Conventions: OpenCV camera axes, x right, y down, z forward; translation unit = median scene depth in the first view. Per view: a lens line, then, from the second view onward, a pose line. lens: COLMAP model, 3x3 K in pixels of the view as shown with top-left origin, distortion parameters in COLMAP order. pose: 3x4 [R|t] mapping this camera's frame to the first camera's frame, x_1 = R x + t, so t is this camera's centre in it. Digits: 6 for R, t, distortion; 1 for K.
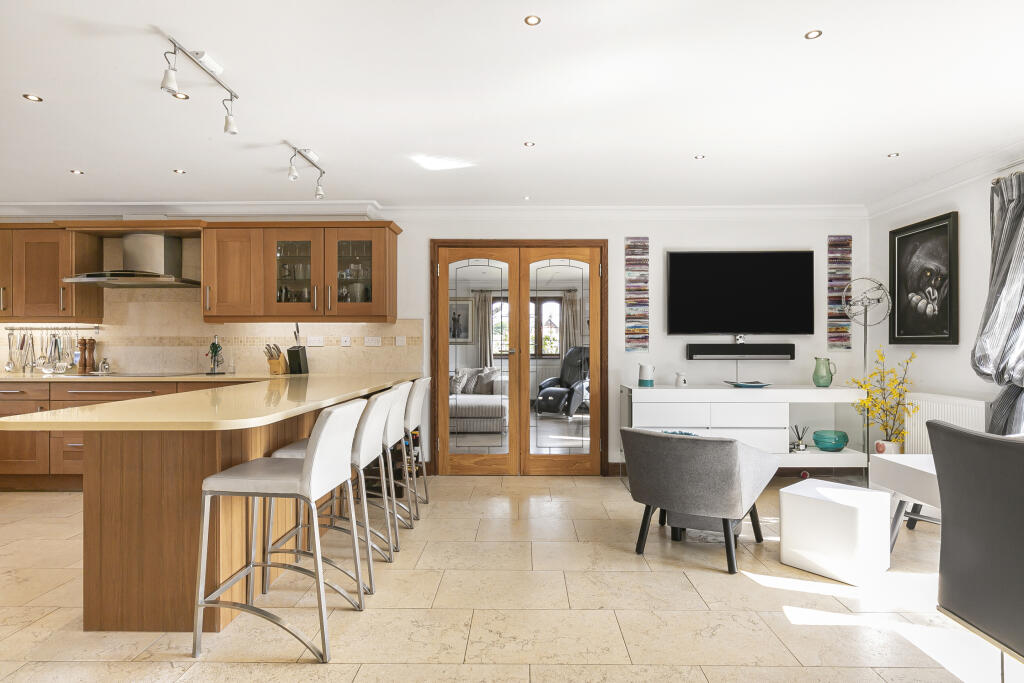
lens RADIAL K [[546.7, 0, 515.4], [0, 546.7, 340.6], [0, 0, 1]] dist [-0.005842, 0.000415]
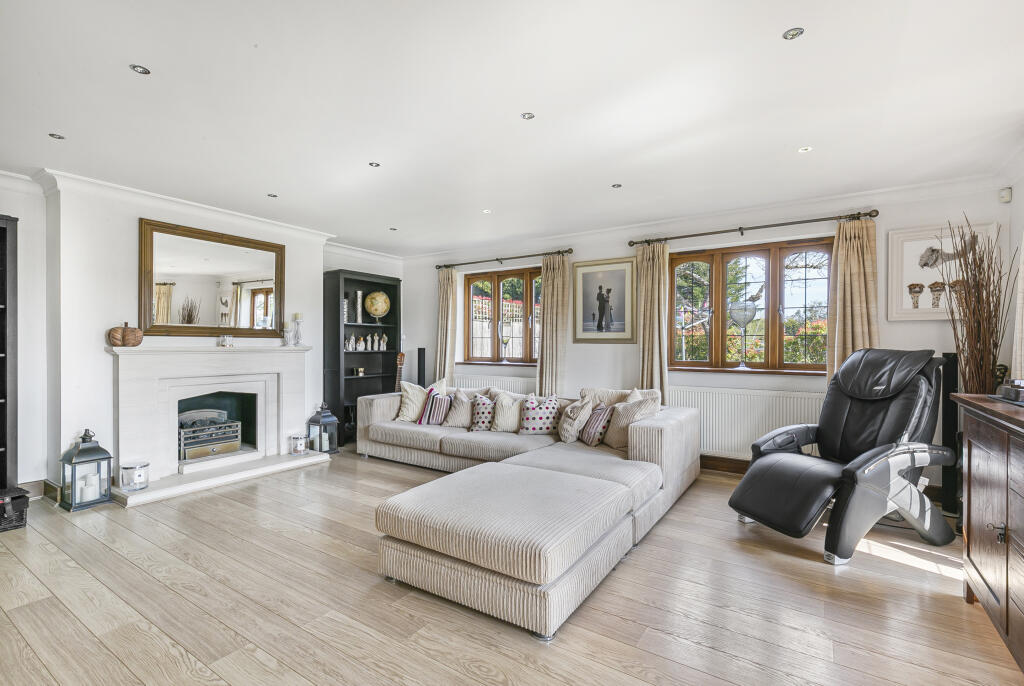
lens RADIAL K [[463.1, 0, 513.5], [0, 463.1, 345.1], [0, 0, 1]] dist [0.007691, -0.000292]
pose [[0.840730, 0.004851, -0.541433, 0.148823], [0.001020, 0.999944, 0.010542, 0.008500], [0.541454, -0.009415, 0.840678, 1.143322]]
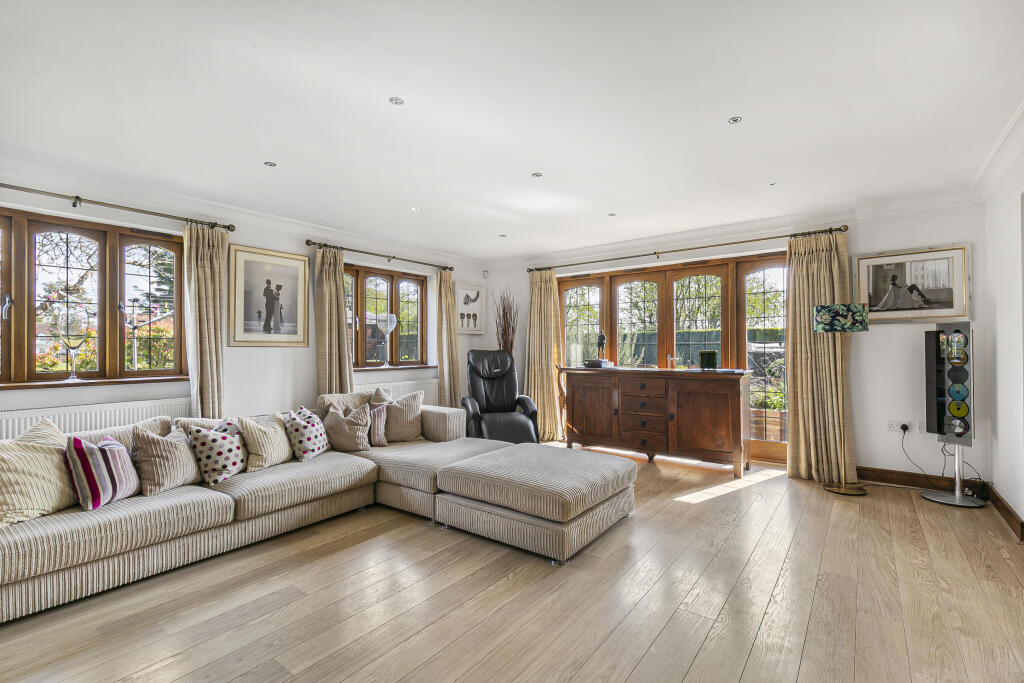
lens RADIAL K [[463.1, 0, 516.9], [0, 463.1, 341.6], [0, 0, 1]] dist [0.007691, -0.000292]
pose [[0.593925, 0.010058, 0.804458, -0.646027], [-0.003171, 0.999943, -0.010161, 0.013130], [-0.804514, 0.003484, 0.593923, 1.206124]]
